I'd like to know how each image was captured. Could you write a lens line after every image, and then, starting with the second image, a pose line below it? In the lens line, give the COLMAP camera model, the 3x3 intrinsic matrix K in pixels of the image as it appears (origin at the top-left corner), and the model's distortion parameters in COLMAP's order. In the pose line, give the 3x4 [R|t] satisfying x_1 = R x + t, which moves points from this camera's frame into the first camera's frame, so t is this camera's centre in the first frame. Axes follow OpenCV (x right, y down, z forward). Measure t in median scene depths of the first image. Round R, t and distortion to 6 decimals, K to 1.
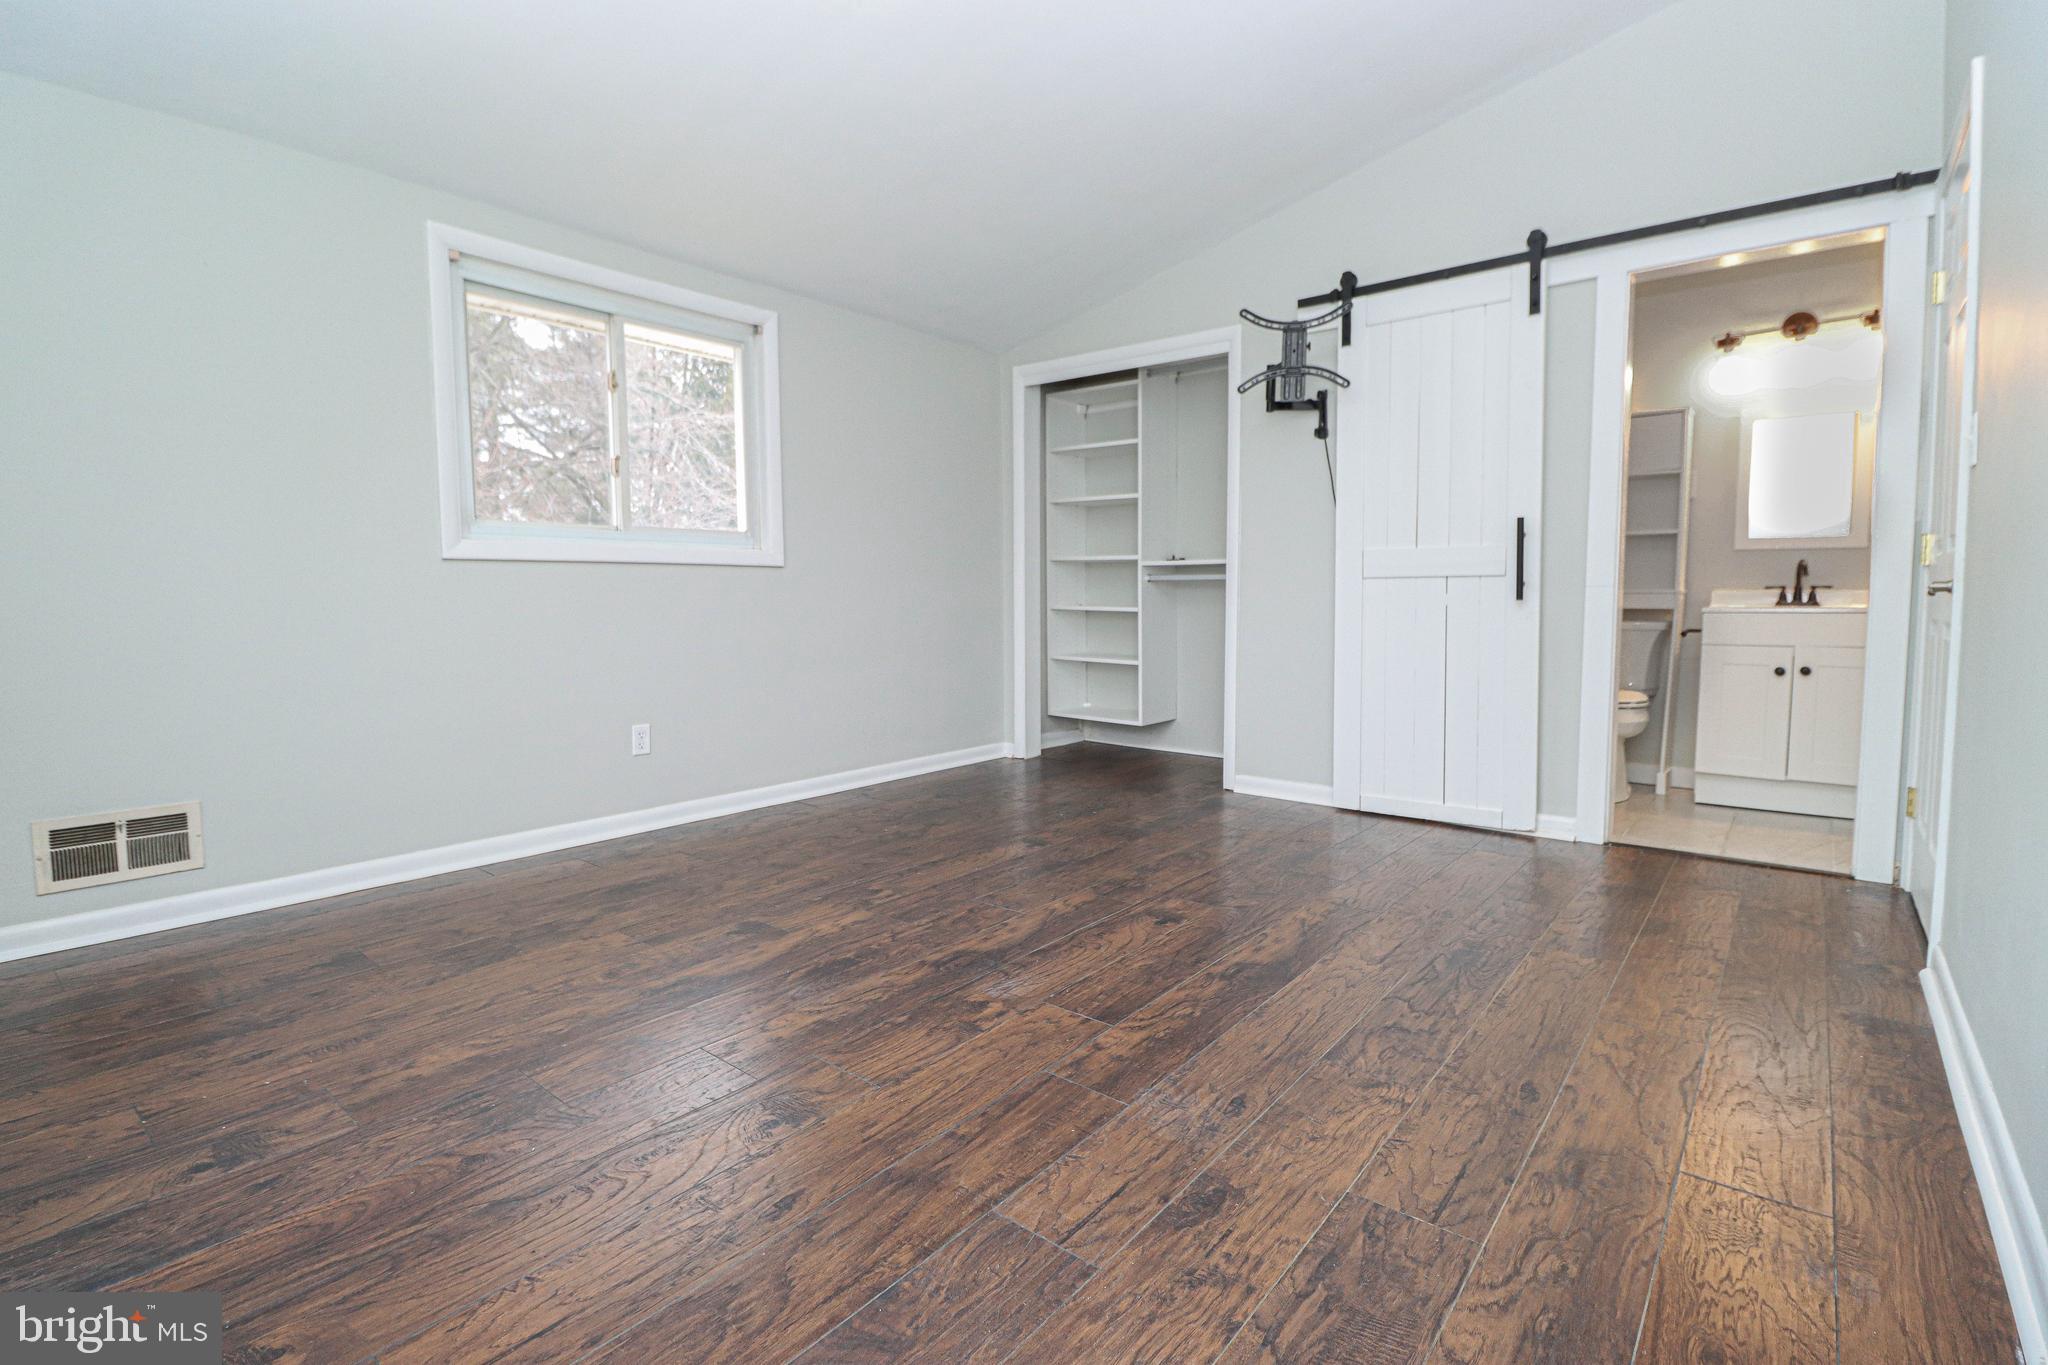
lens RADIAL K [[948.6, 0, 1006.9], [0, 948.6, 655.6], [0, 0, 1]] dist [0.001039, -0.010947]
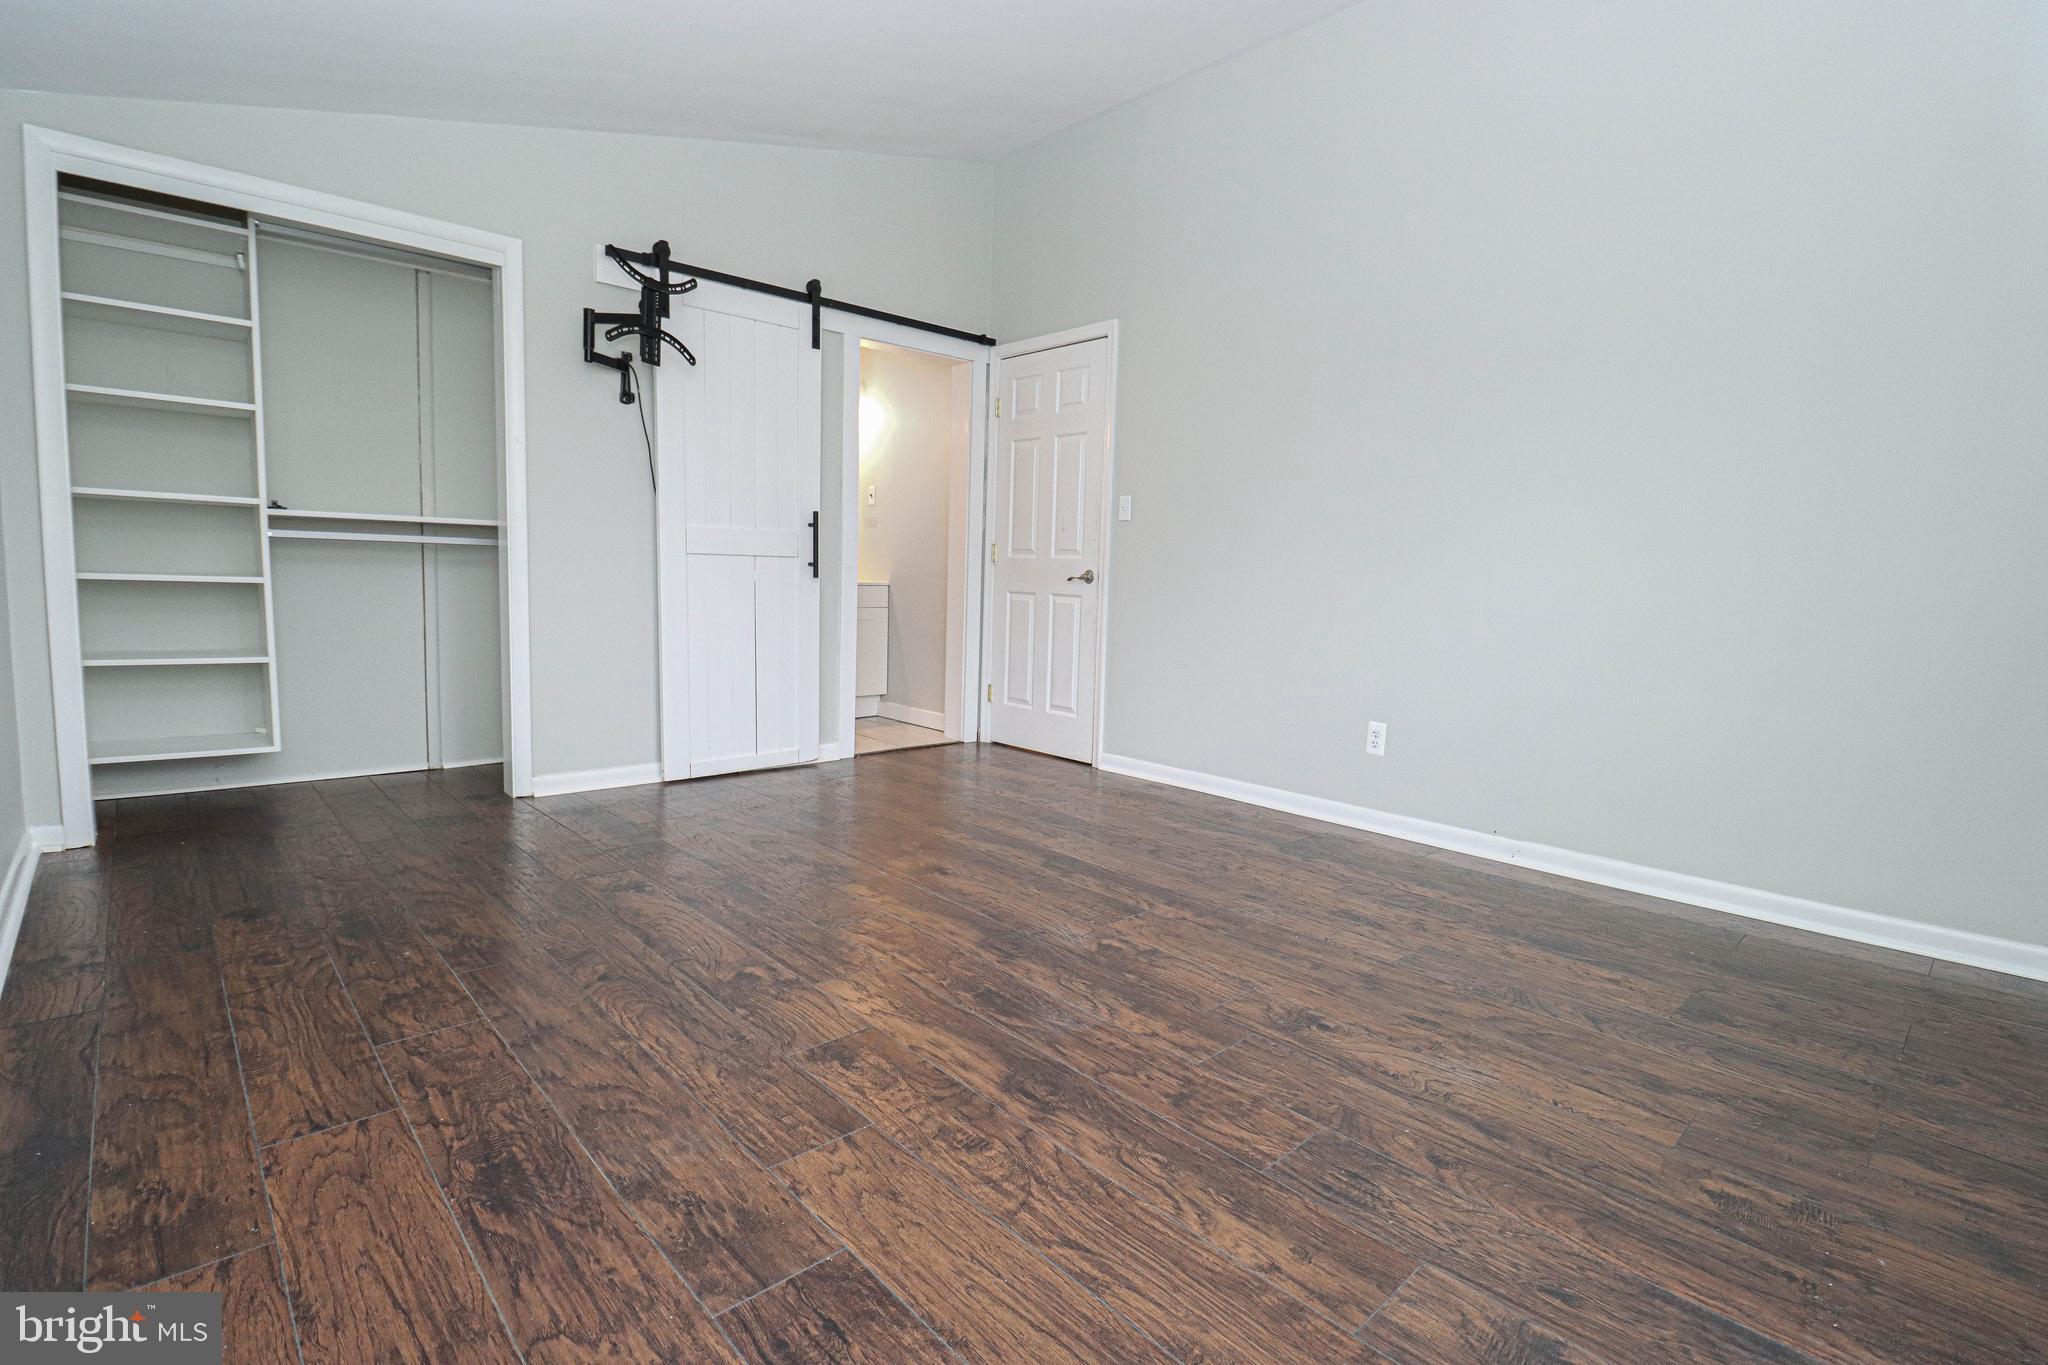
lens RADIAL K [[962.6, 0, 1035.6], [0, 962.6, 652.7], [0, 0, 1]] dist [0.002183, -0.012342]
pose [[0.122084, -0.074409, 0.989727, -0.969235], [0.035474, 0.996876, 0.070571, -0.054143], [-0.991886, 0.026494, 0.124343, 0.787576]]
